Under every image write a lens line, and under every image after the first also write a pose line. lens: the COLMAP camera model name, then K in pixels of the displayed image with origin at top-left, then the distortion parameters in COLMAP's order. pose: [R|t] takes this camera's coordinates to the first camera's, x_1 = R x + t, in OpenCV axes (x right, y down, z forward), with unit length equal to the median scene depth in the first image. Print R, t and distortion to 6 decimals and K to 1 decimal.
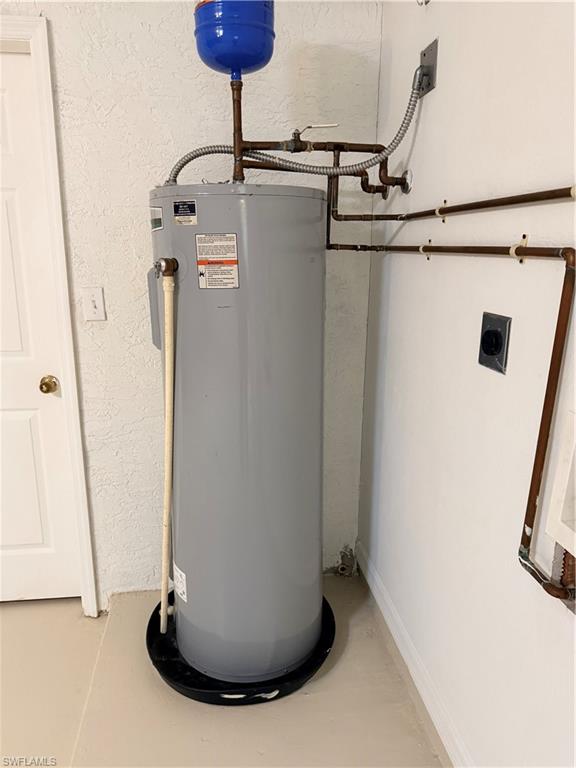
lens RADIAL K [[549.3, 0, 288.0], [0, 549.3, 384.0], [0, 0, 1]] dist [0.044811, -0.053442]
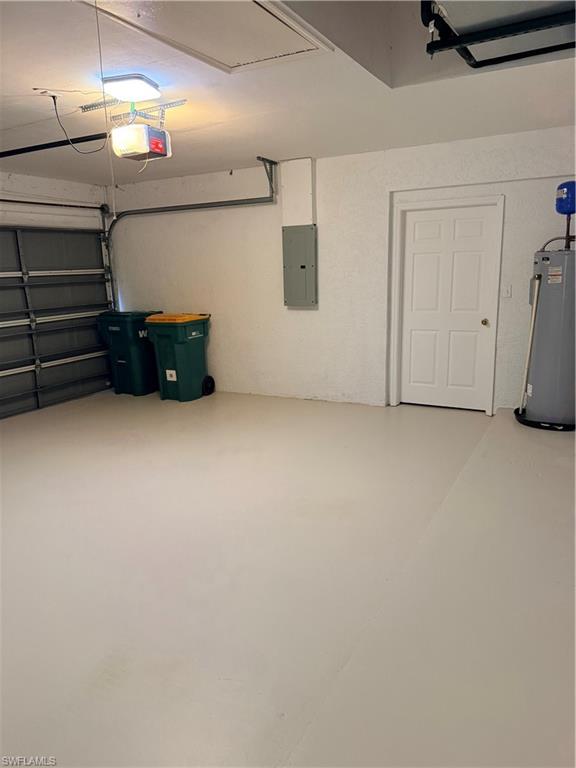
lens RADIAL K [[549.3, 0, 288.0], [0, 549.3, 384.0], [0, 0, 1]] dist [0.044811, -0.053442]
pose [[0.810982, 0.094824, -0.577336, 0.500215], [-0.108964, 0.993993, 0.010197, 0.510907], [0.574835, 0.054639, 0.816443, -2.333996]]
